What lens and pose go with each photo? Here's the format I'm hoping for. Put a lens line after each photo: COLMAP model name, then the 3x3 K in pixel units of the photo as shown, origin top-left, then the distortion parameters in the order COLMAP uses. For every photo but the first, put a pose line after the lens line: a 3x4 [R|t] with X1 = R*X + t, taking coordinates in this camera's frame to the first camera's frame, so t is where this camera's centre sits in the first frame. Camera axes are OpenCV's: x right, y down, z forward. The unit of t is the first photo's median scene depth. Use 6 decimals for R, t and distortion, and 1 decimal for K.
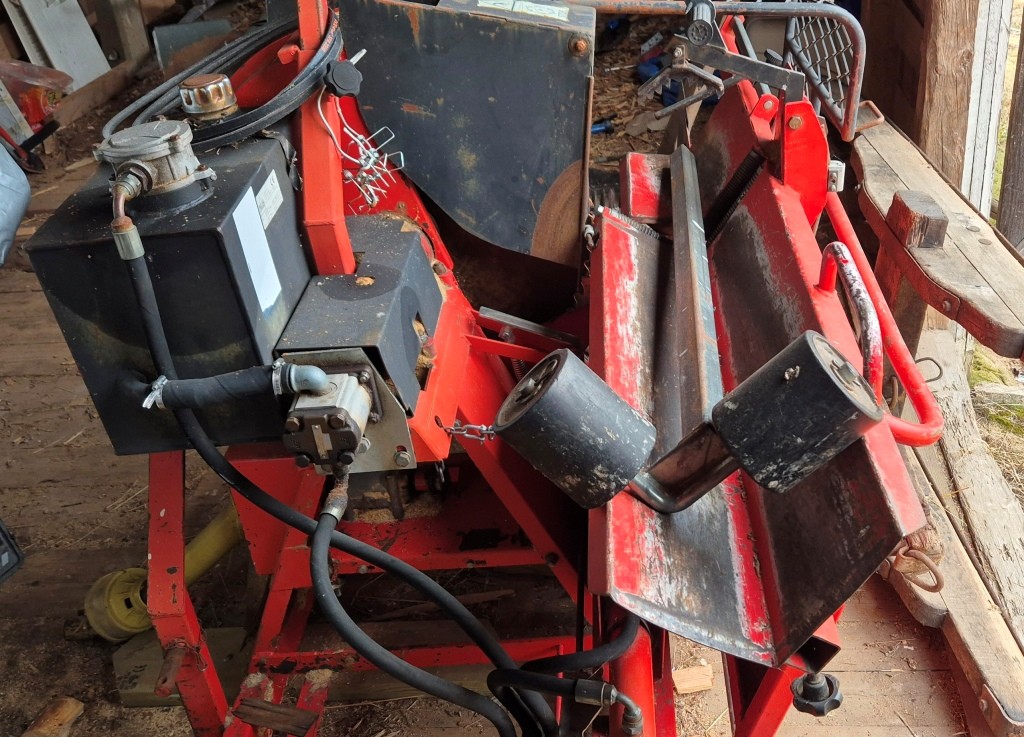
lens RADIAL K [[1066.6, 0, 583.6], [0, 1066.6, 367.2], [0, 0, 1]] dist [0.088584, -0.109428]
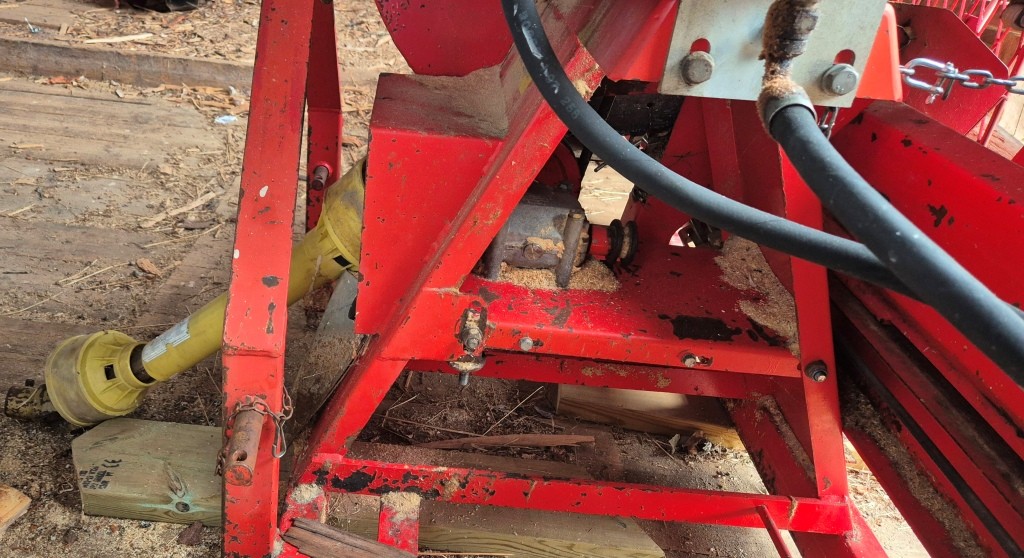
lens RADIAL K [[809.9, 0, 412.2], [0, 809.9, 284.9], [0, 0, 1]] dist [0.101321, -0.139110]
pose [[0.985302, 0.155597, 0.070501, -0.306119], [-0.150562, 0.985984, -0.071877, 0.193160], [-0.080697, 0.060206, 0.994919, 0.492097]]
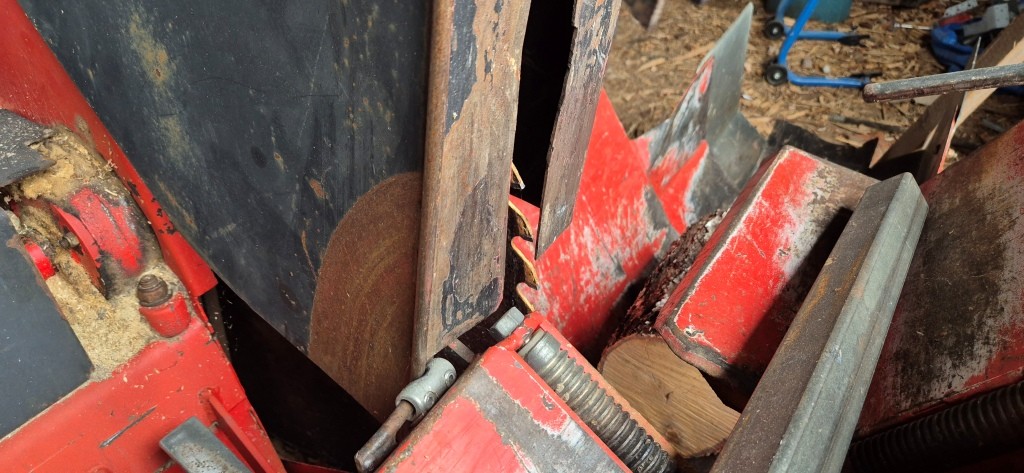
lens RADIAL K [[698.8, 0, 512.0], [0, 698.8, 236.5], [0, 0, 1]] dist [0.003262, 0.000292]
pose [[0.851694, 0.363892, -0.377094, 0.080371], [-0.336864, 0.931392, 0.137954, -0.189564], [0.401423, 0.009535, 0.915843, 0.762546]]
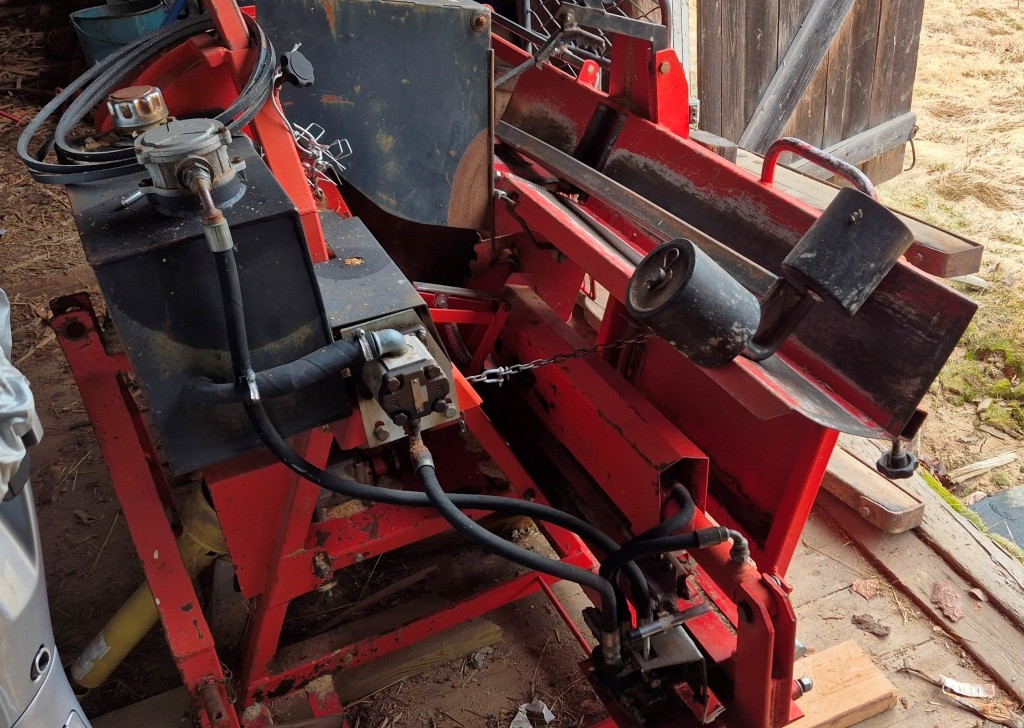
lens RADIAL K [[1047.9, 0, 591.8], [0, 1047.9, 378.1], [0, 0, 1]] dist [0.107664, -0.149226]
pose [[0.886592, -0.231852, 0.400250, -0.360290], [0.240751, 0.970163, 0.028699, 0.045923], [-0.394961, 0.070916, 0.915957, -0.017702]]
